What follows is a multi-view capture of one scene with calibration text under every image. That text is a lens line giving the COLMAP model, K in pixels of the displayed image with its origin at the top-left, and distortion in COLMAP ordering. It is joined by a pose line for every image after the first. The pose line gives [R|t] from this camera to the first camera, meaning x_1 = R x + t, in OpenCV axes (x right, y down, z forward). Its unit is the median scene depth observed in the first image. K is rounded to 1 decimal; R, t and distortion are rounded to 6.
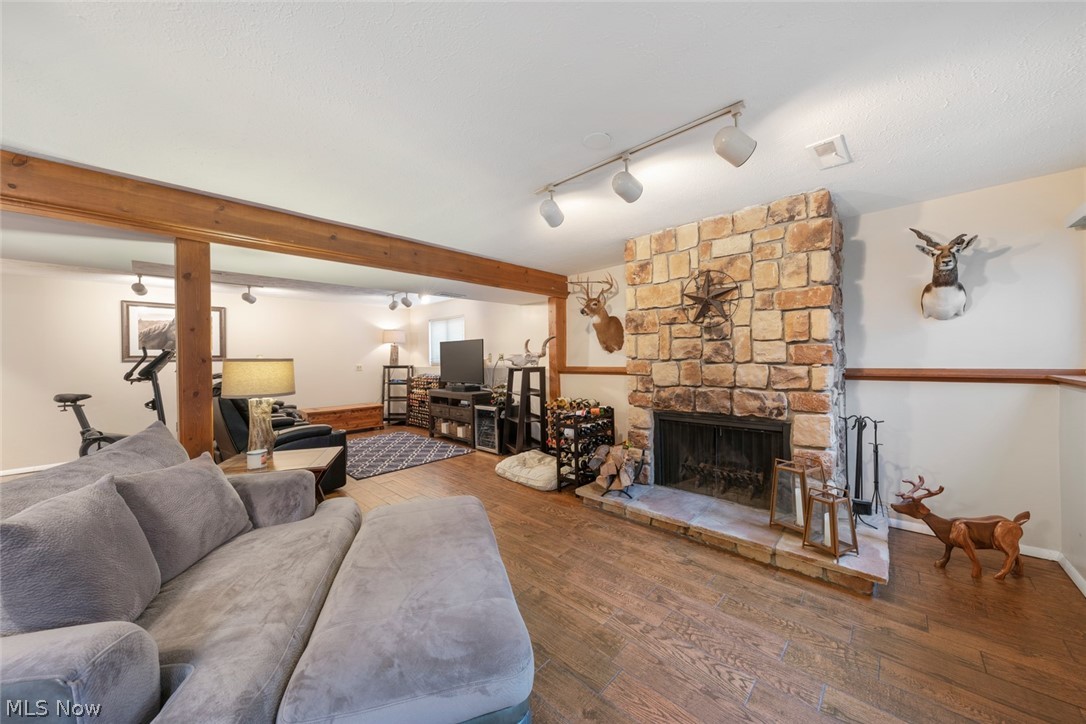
lens RADIAL K [[370.8, 0, 535.5], [0, 370.8, 356.0], [0, 0, 1]] dist [-0.002257, -0.000004]
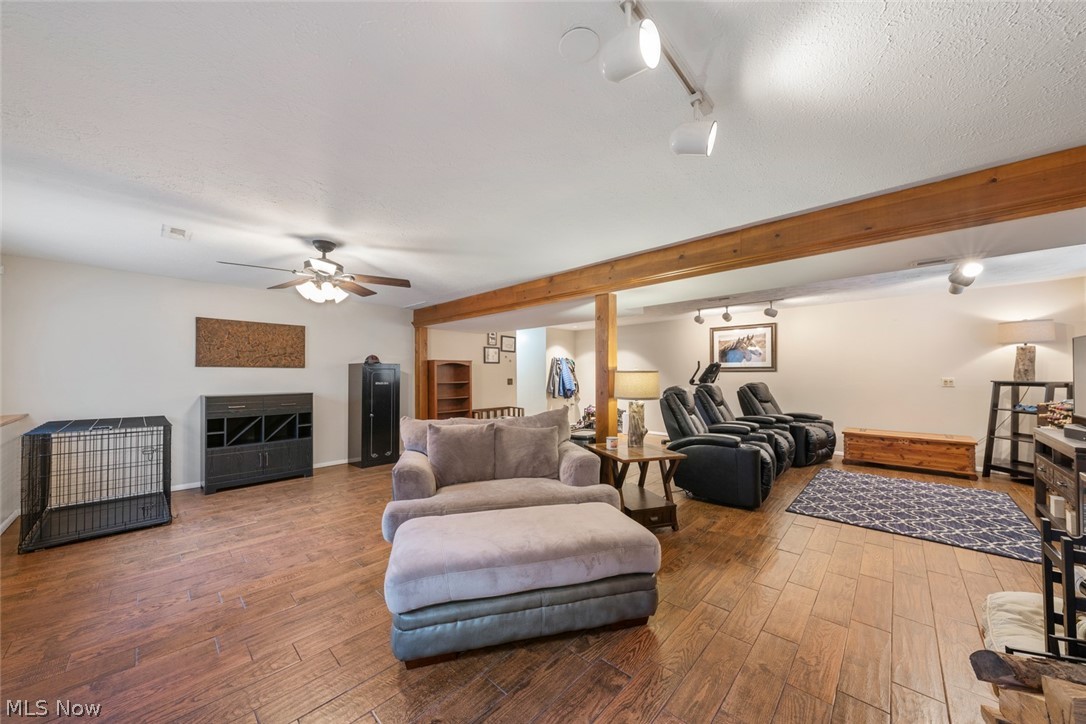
lens RADIAL K [[370.8, 0, 536.0], [0, 370.8, 370.9], [0, 0, 1]] dist [-0.002257, -0.000004]
pose [[0.014837, 0.007677, -0.999860, 0.351130], [0.007606, 0.999941, 0.007790, -0.002978], [0.999861, -0.007720, 0.014778, 0.385534]]
